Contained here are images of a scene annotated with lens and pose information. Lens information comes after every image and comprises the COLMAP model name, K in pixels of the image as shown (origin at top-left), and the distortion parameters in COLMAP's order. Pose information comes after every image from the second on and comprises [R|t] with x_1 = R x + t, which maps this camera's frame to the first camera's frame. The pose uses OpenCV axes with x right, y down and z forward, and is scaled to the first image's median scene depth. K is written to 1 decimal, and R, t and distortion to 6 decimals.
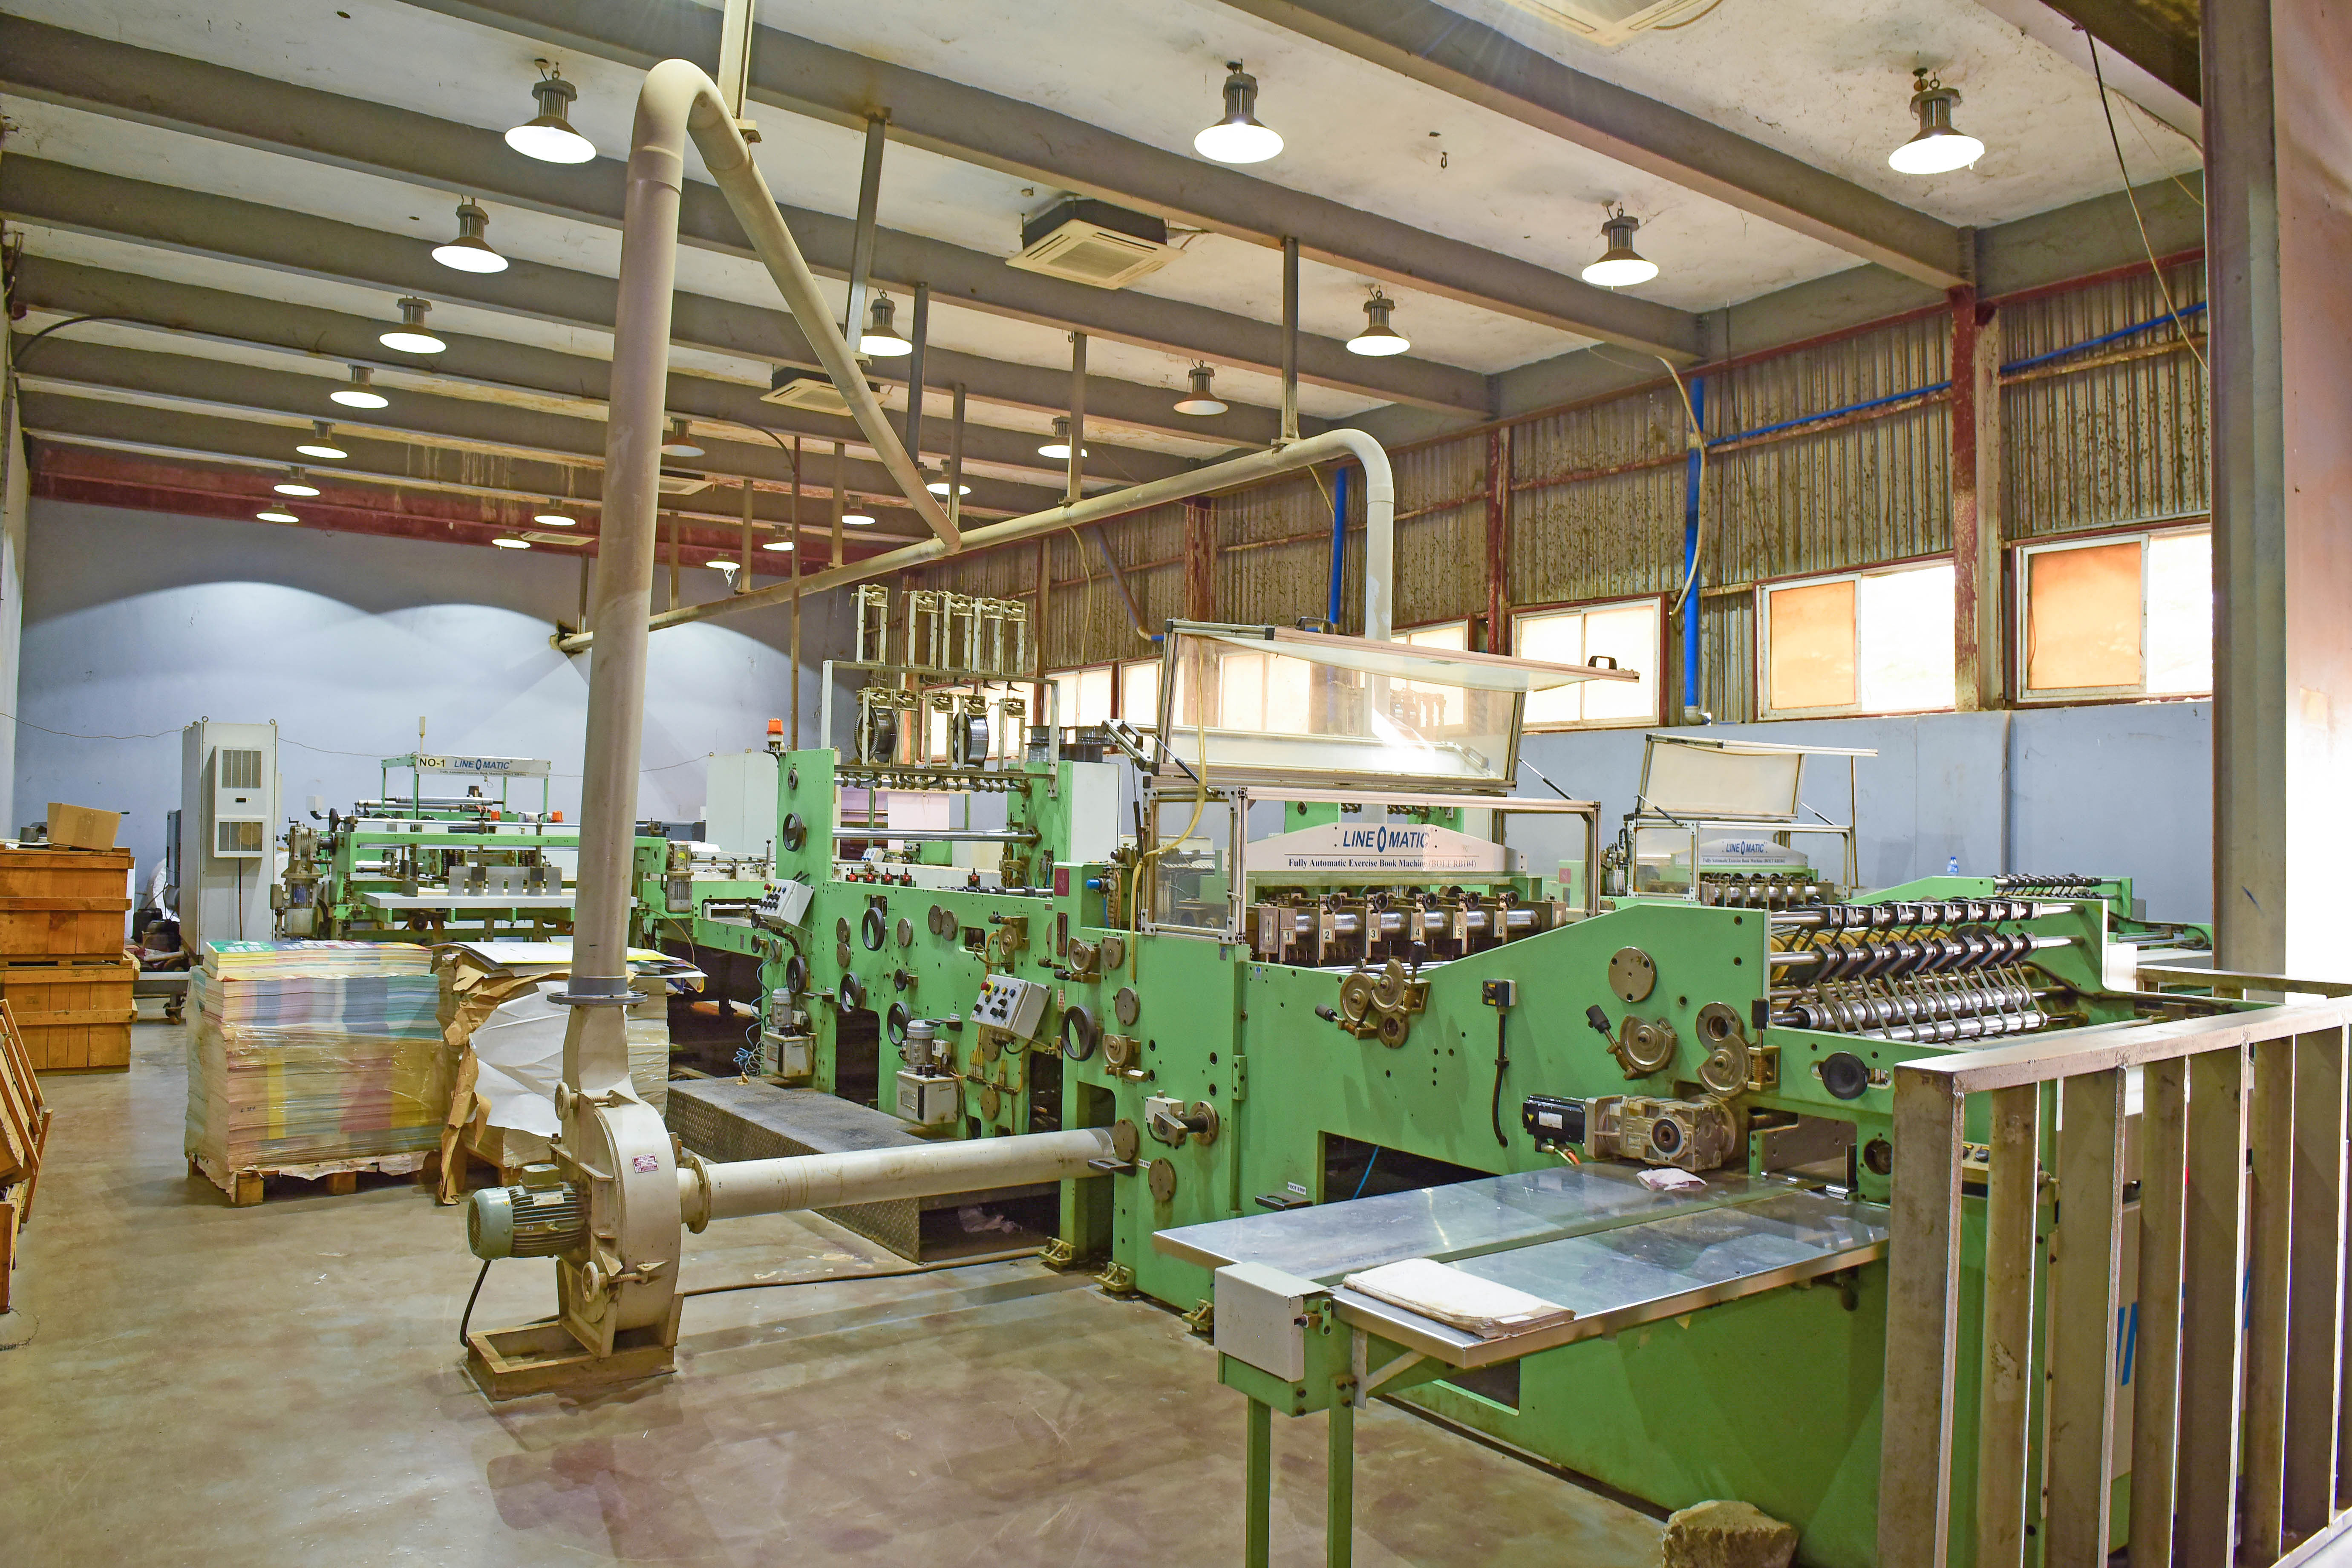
lens RADIAL K [[1624.2, 0, 1174.4], [0, 1624.2, 783.4], [0, 0, 1]] dist [-0.038585, -0.012524]
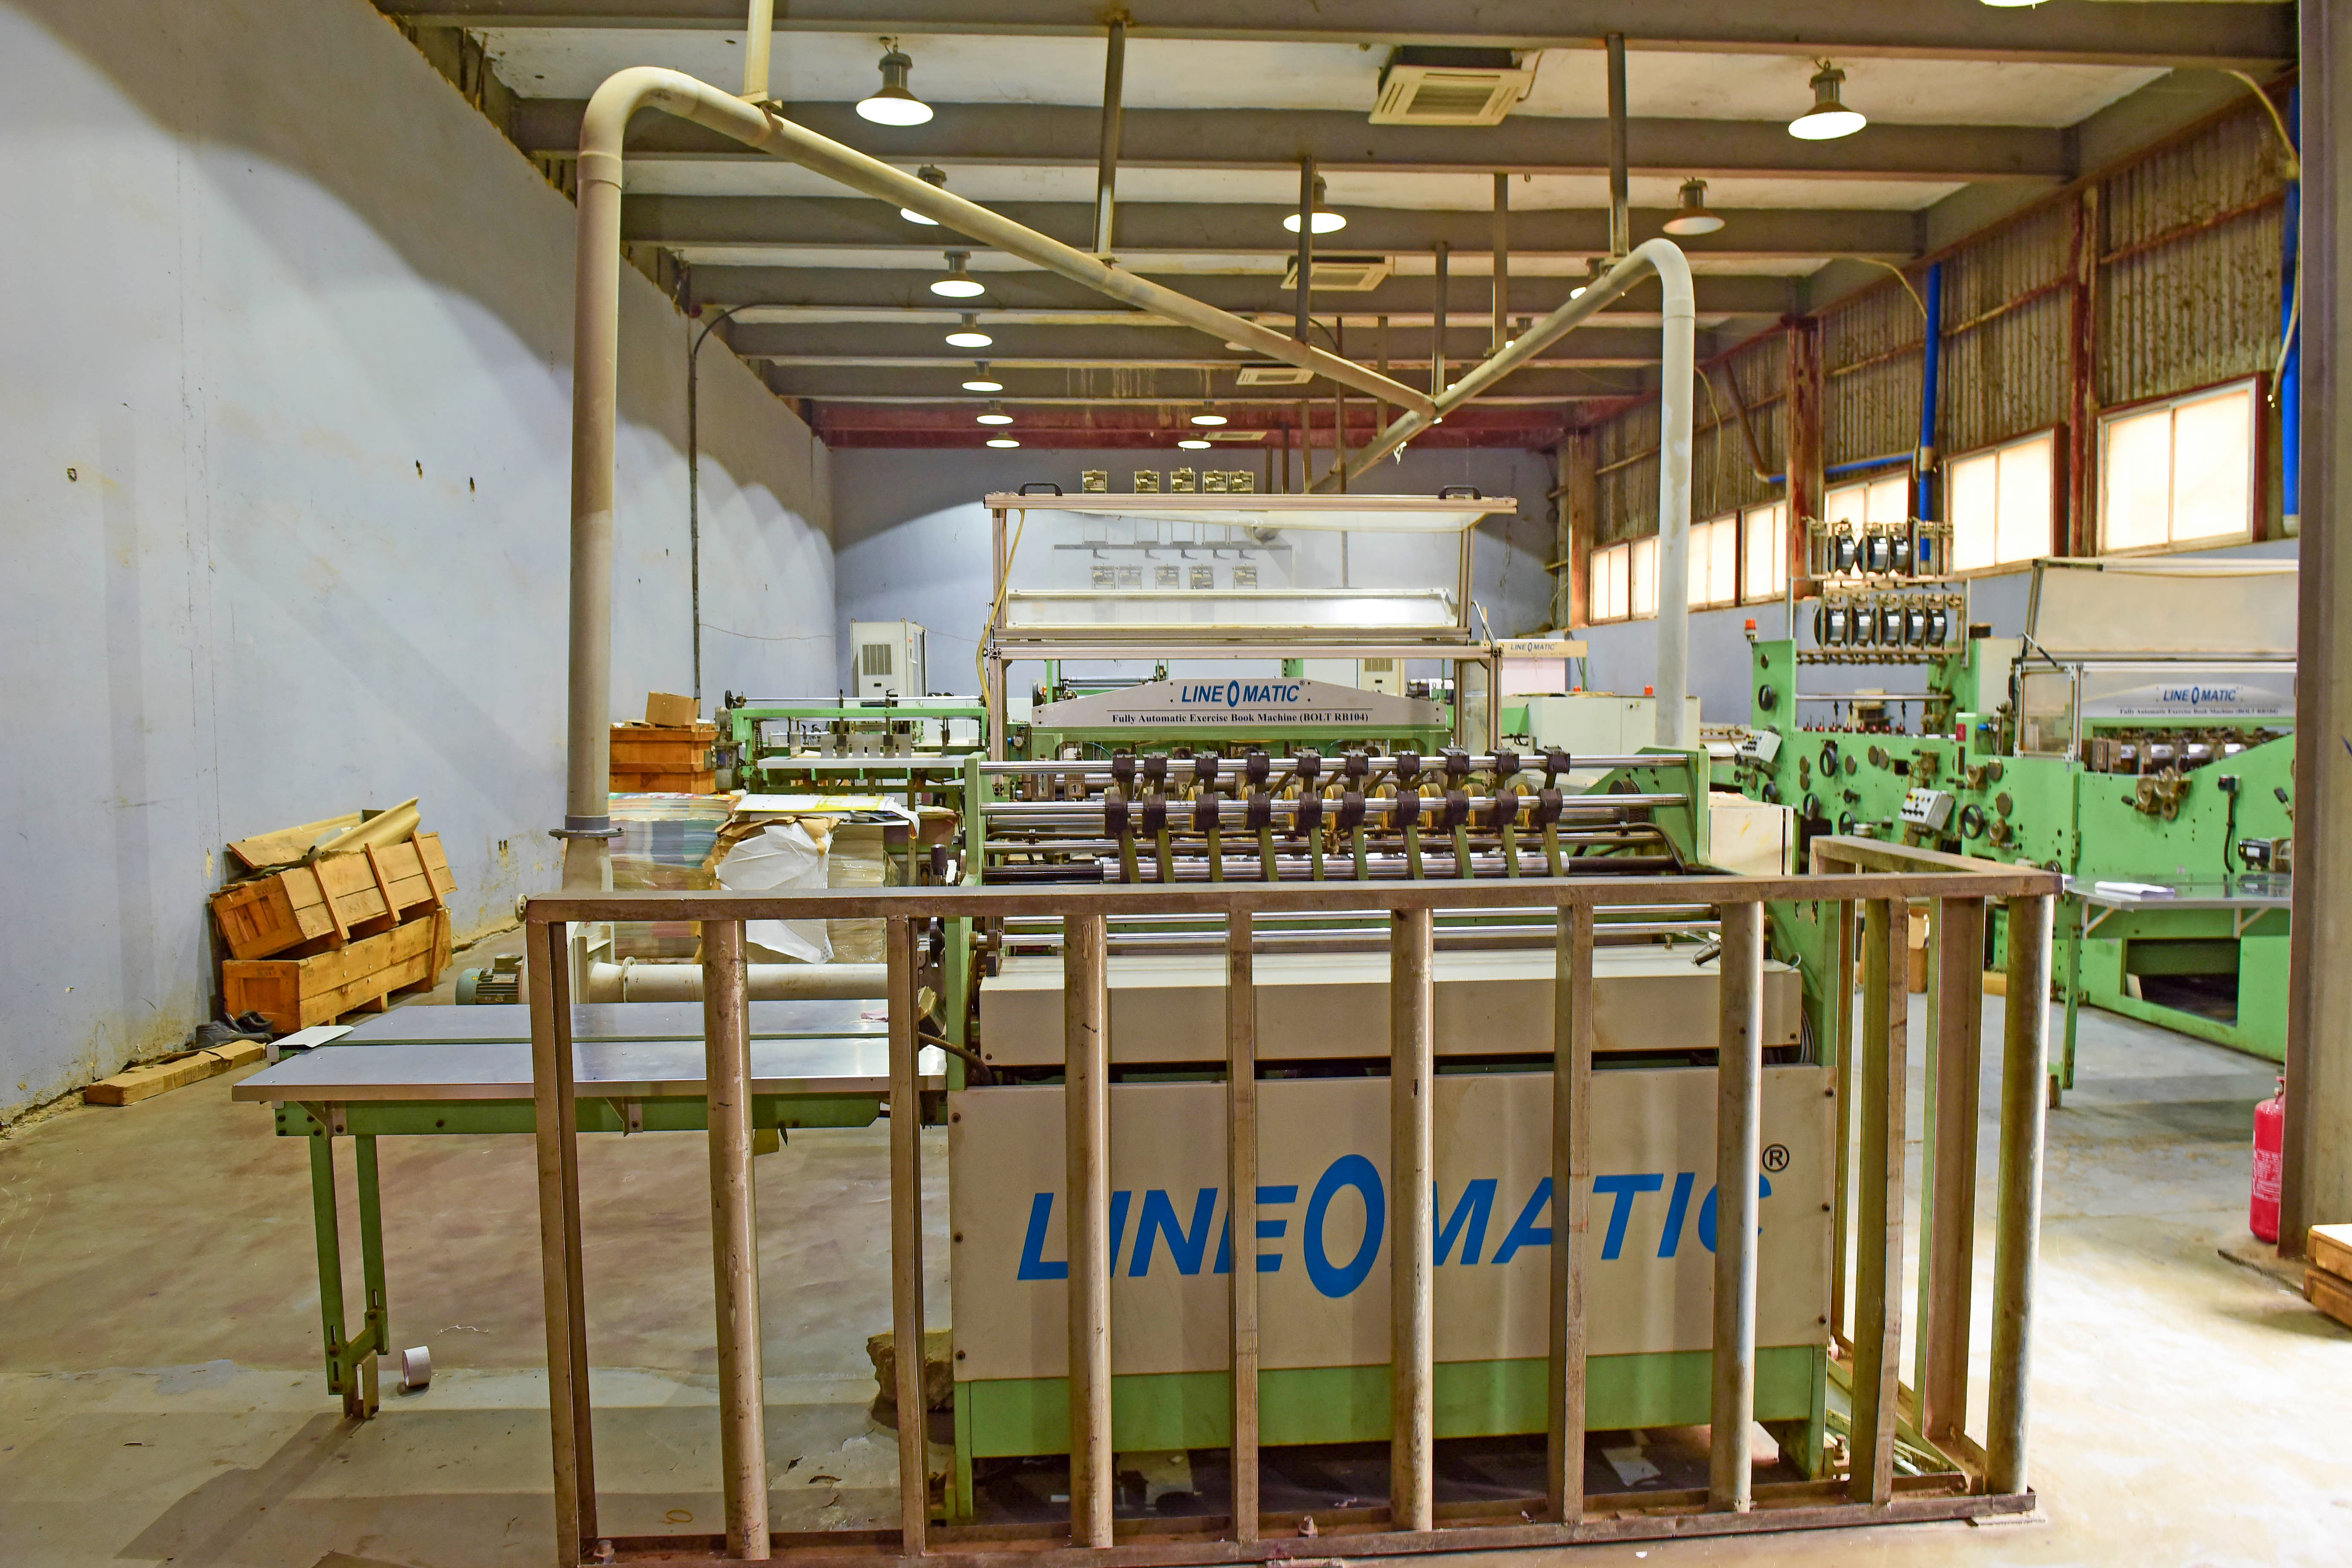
lens RADIAL K [[1624.2, 0, 1169.6], [0, 1624.2, 783.3], [0, 0, 1]] dist [-0.038585, -0.012524]
pose [[0.848142, 0.005137, -0.529744, 0.263664], [0.036986, 0.996939, 0.068882, 0.008103], [0.528476, -0.078015, 0.845356, 0.057441]]
